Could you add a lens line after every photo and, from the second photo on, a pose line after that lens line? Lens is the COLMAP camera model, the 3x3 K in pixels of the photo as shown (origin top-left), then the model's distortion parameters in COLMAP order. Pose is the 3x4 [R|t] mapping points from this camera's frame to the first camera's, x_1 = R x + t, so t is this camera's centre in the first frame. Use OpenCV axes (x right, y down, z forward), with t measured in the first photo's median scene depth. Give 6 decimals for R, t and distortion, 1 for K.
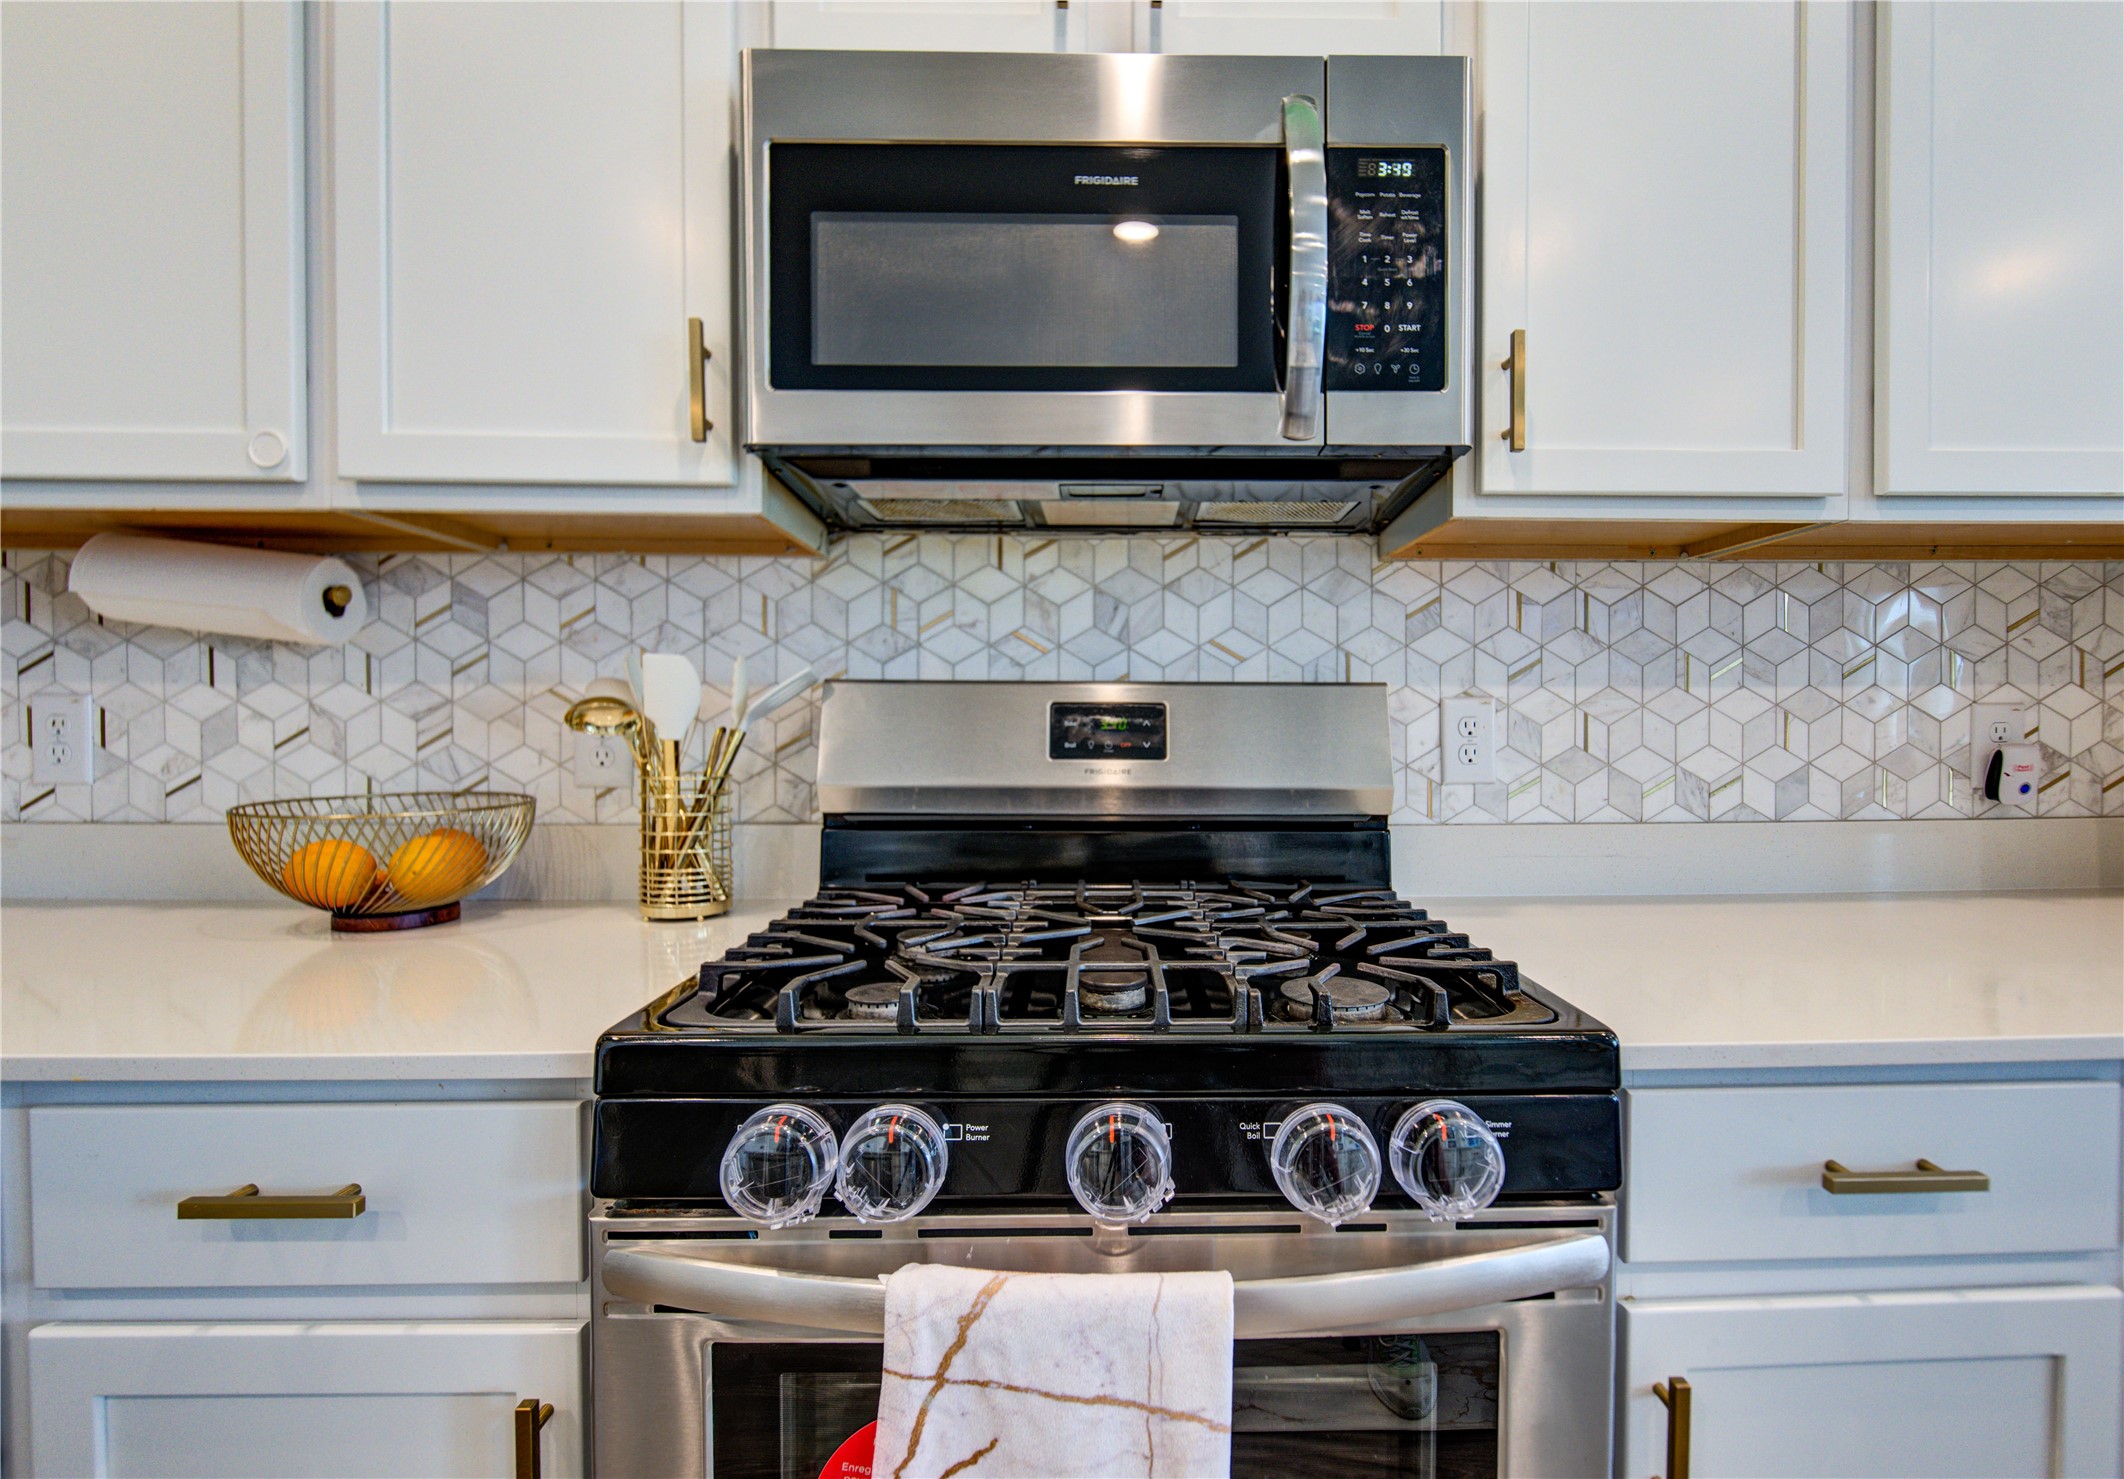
lens RADIAL K [[953.0, 0, 1116.5], [0, 953.0, 735.1], [0, 0, 1]] dist [0.003145, -0.000023]
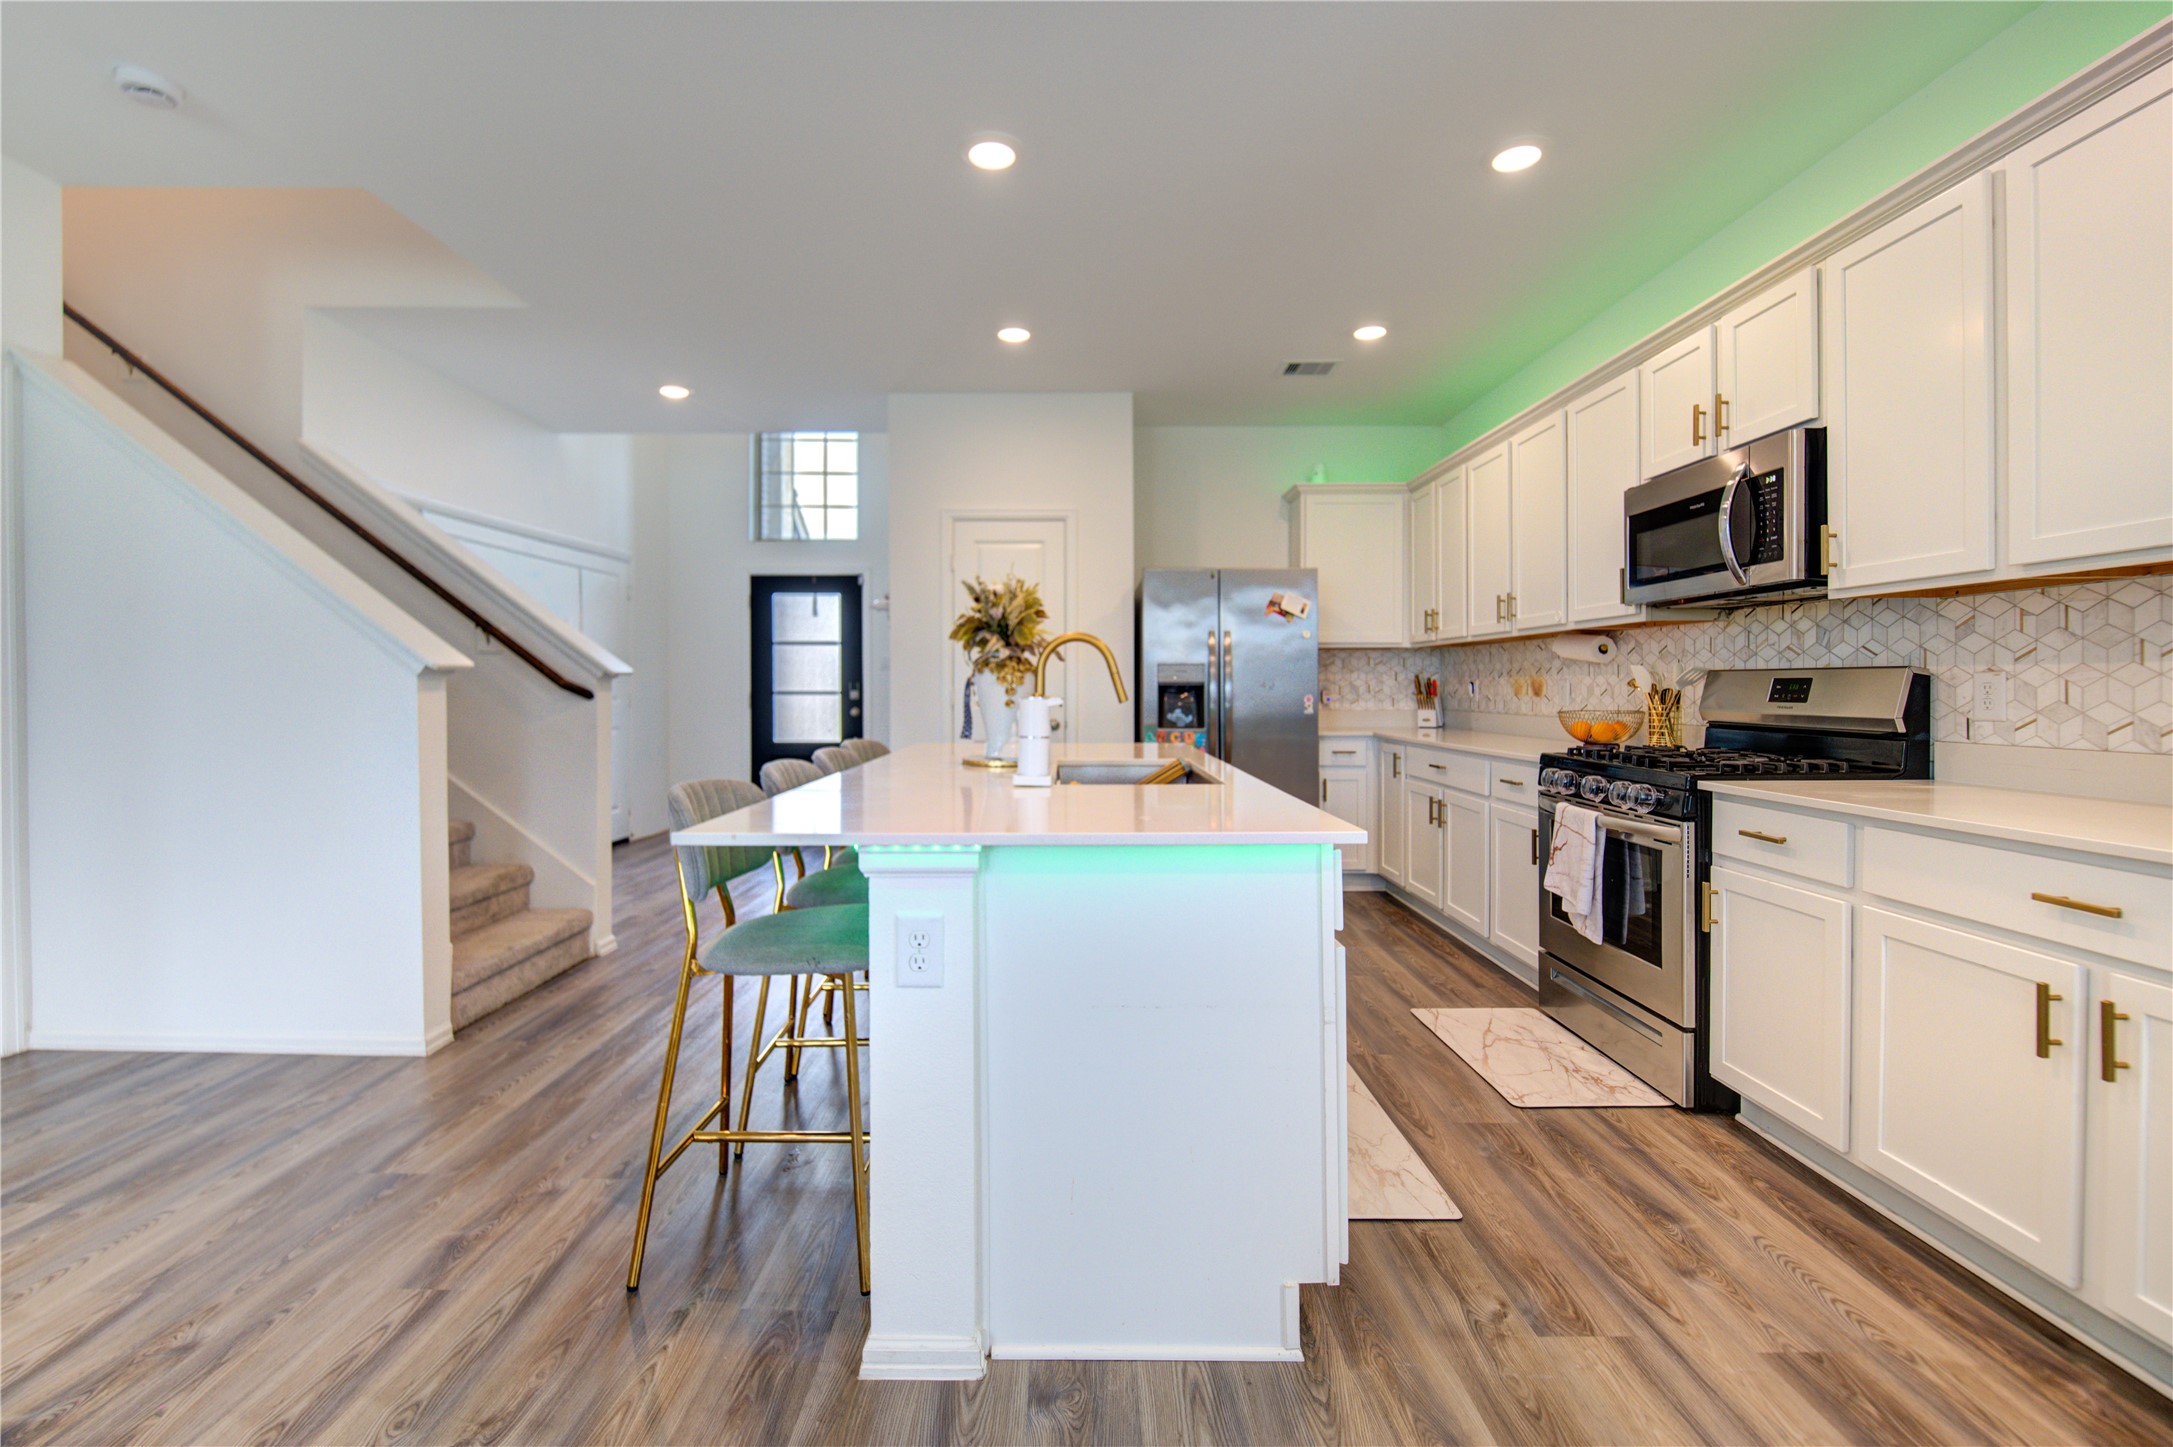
lens RADIAL K [[896.3, 0, 1063.8], [0, 896.3, 698.6], [0, 0, 1]] dist [-0.013277, -0.000270]
pose [[-0.034342, 0.011095, -0.999349, 2.079498], [-0.016092, 0.999803, 0.011653, 0.018025], [0.999281, 0.016482, -0.034157, -0.645263]]
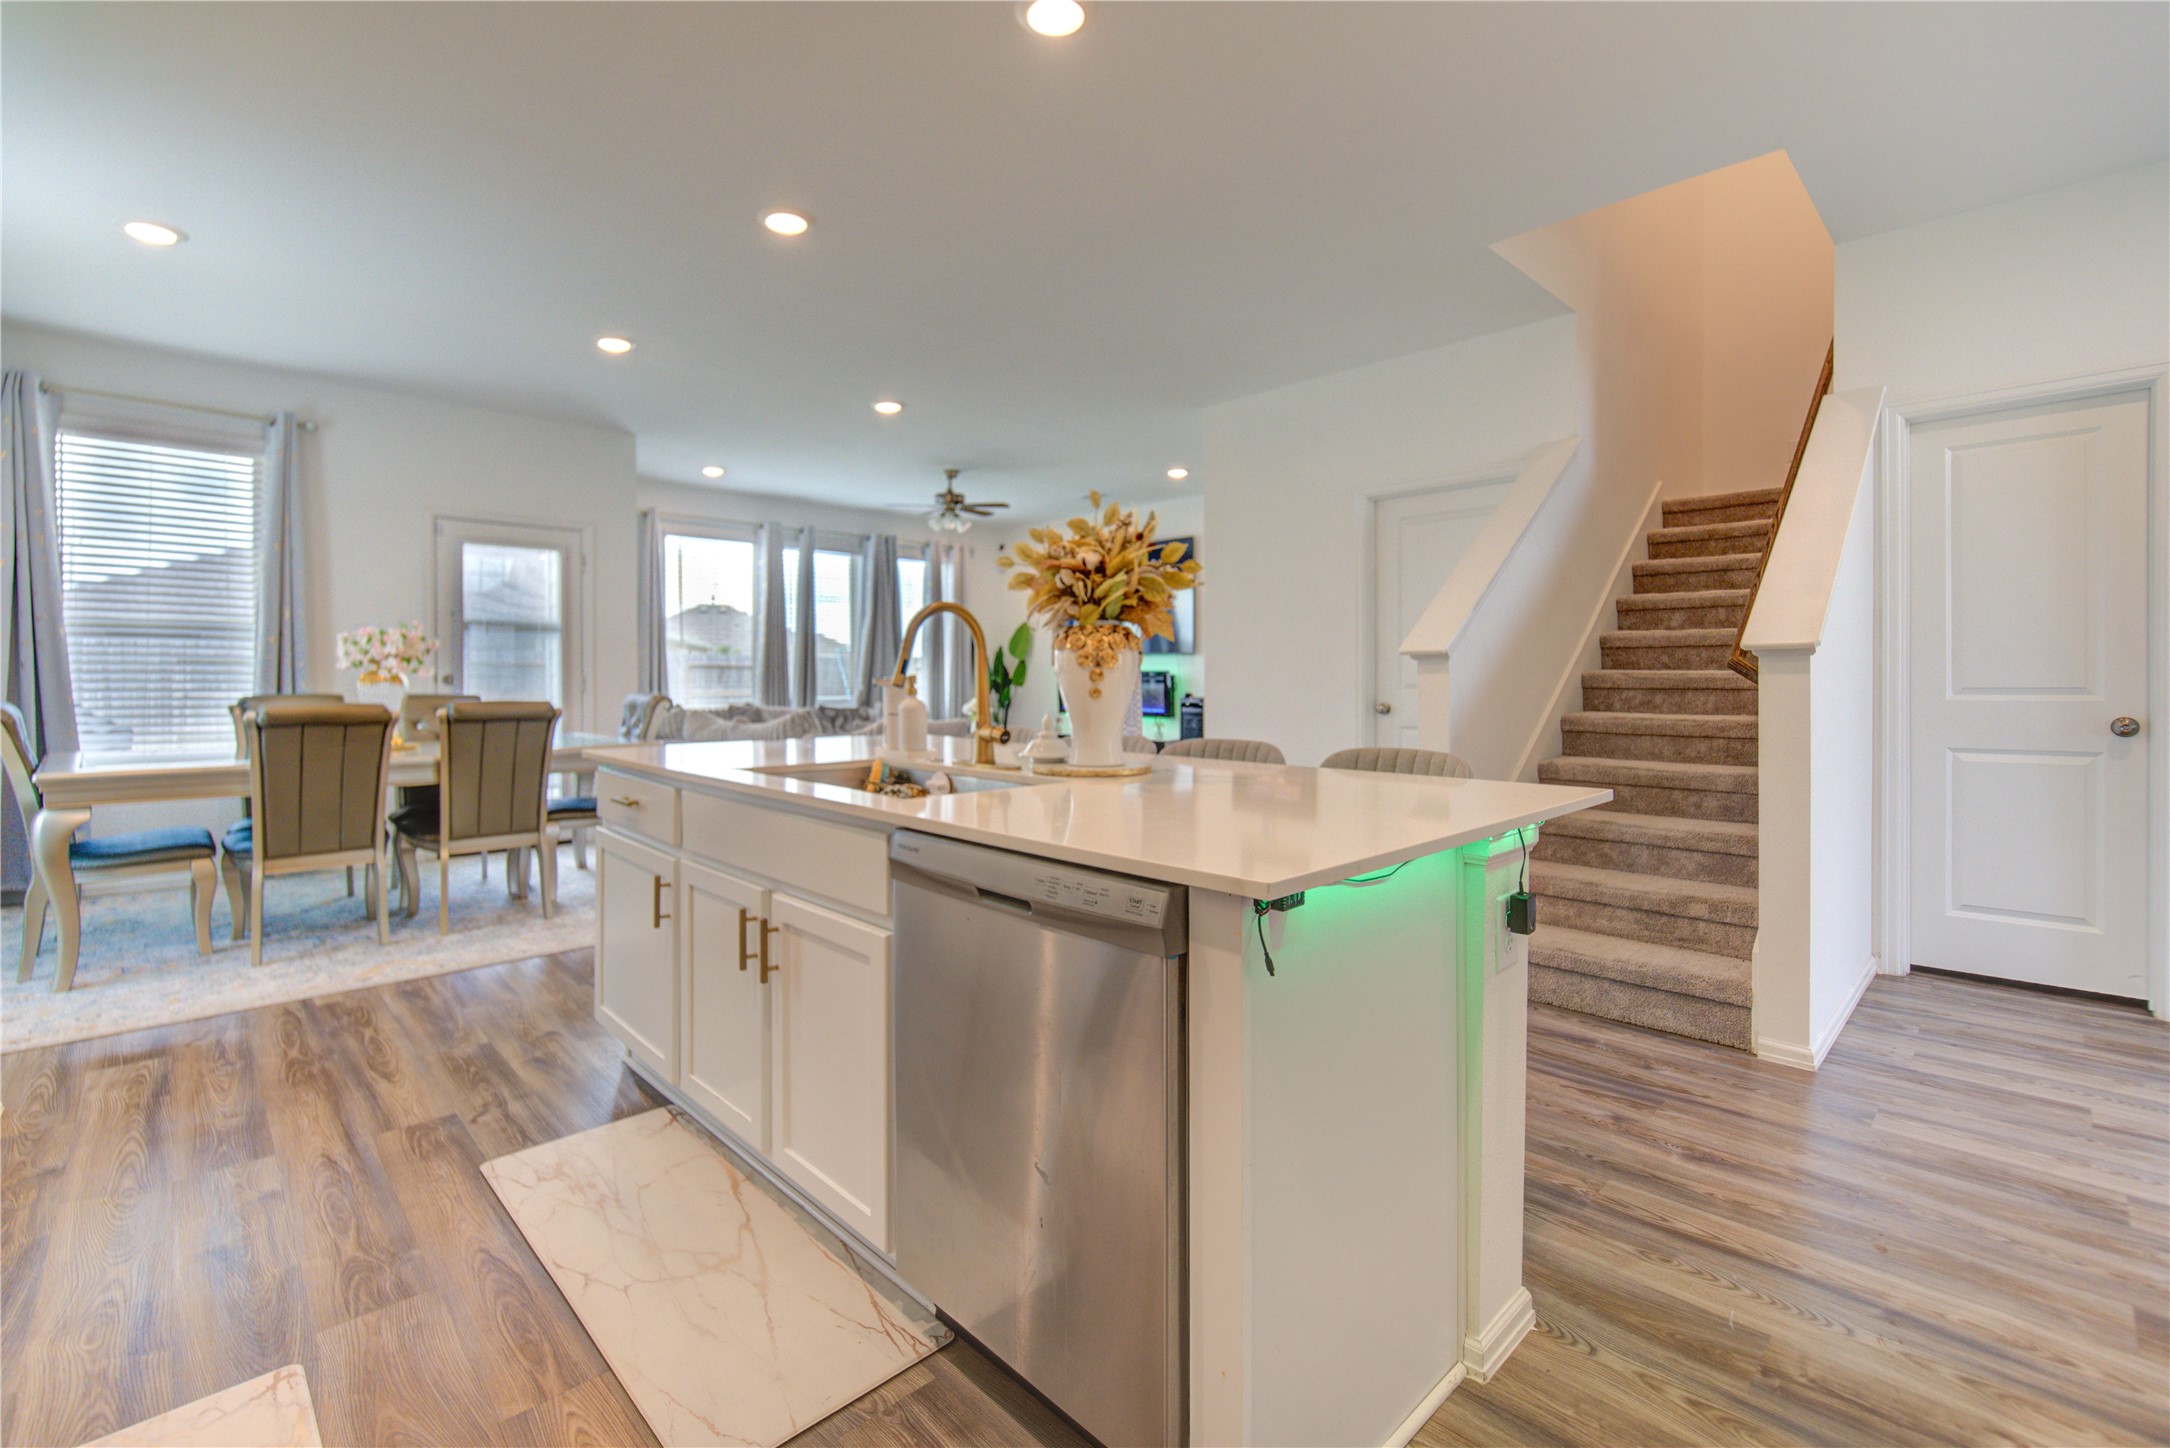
lens RADIAL K [[944.6, 0, 1065.6], [0, 944.6, 684.3], [0, 0, 1]] dist [0.001256, -0.003330]
pose [[-0.671414, -0.007276, 0.741047, -1.207075], [0.012081, 0.999711, 0.020761, 0.011640], [-0.740984, 0.022892, -0.671132, 0.277113]]
